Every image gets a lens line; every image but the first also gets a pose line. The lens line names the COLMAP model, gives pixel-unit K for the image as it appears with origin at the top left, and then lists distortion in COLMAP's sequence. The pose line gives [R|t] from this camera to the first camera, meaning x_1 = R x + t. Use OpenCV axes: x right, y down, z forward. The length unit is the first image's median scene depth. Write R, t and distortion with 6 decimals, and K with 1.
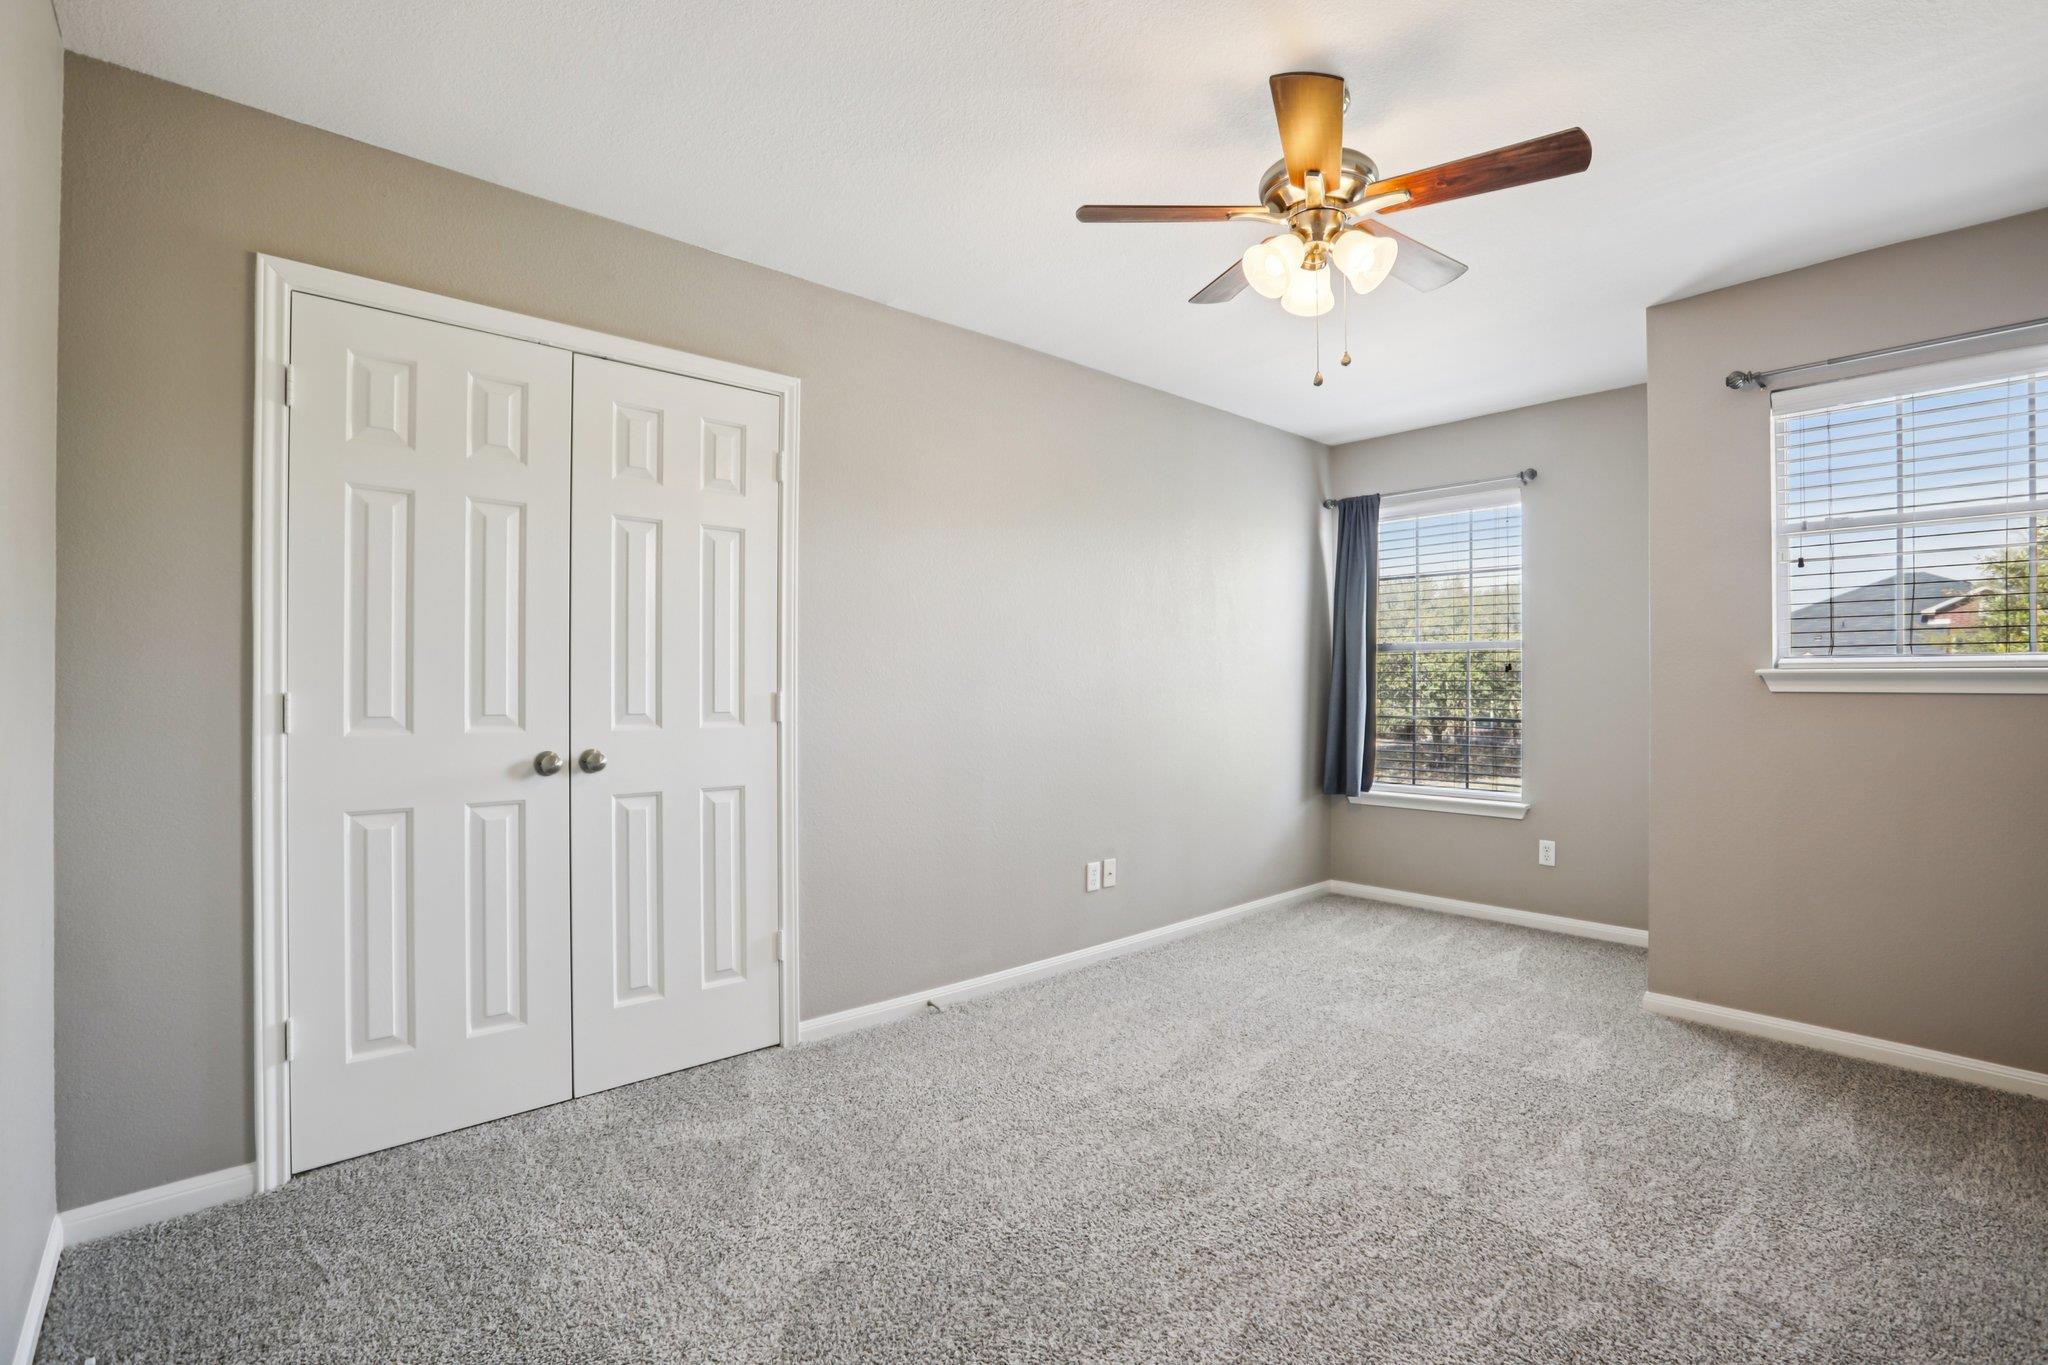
lens RADIAL K [[941.6, 0, 1040.1], [0, 941.6, 690.4], [0, 0, 1]] dist [-0.025824, 0.002948]
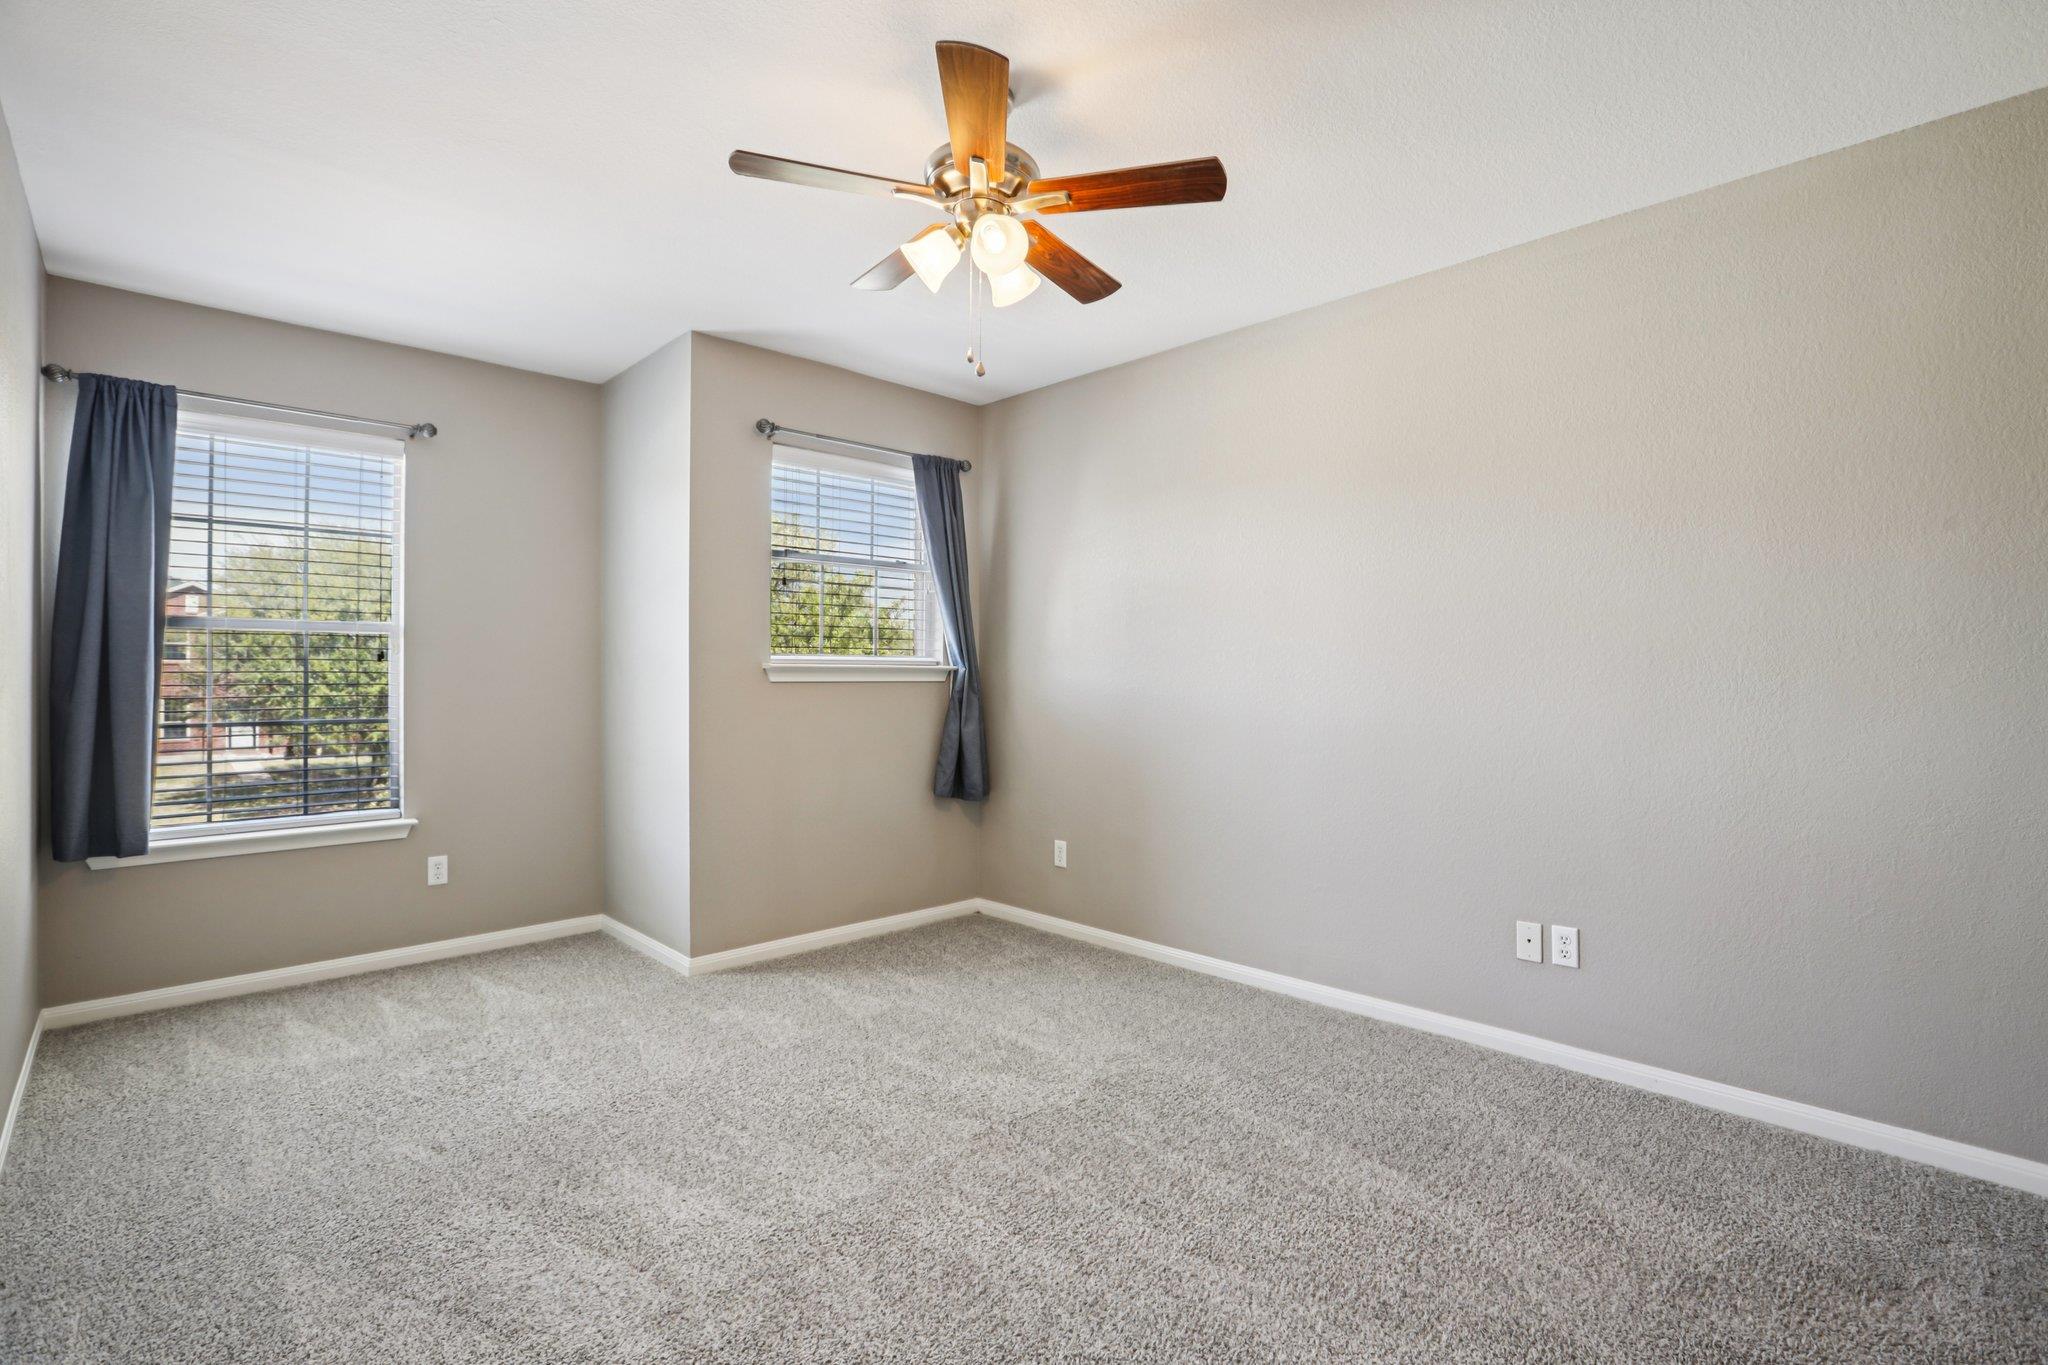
lens RADIAL K [[941.6, 0, 1038.0], [0, 941.6, 672.0], [0, 0, 1]] dist [-0.025824, 0.002948]
pose [[-0.032882, 0.002678, 0.999456, -0.381215], [0.008640, 0.999960, -0.002395, -0.004089], [-0.999422, 0.008556, -0.032904, 0.526001]]
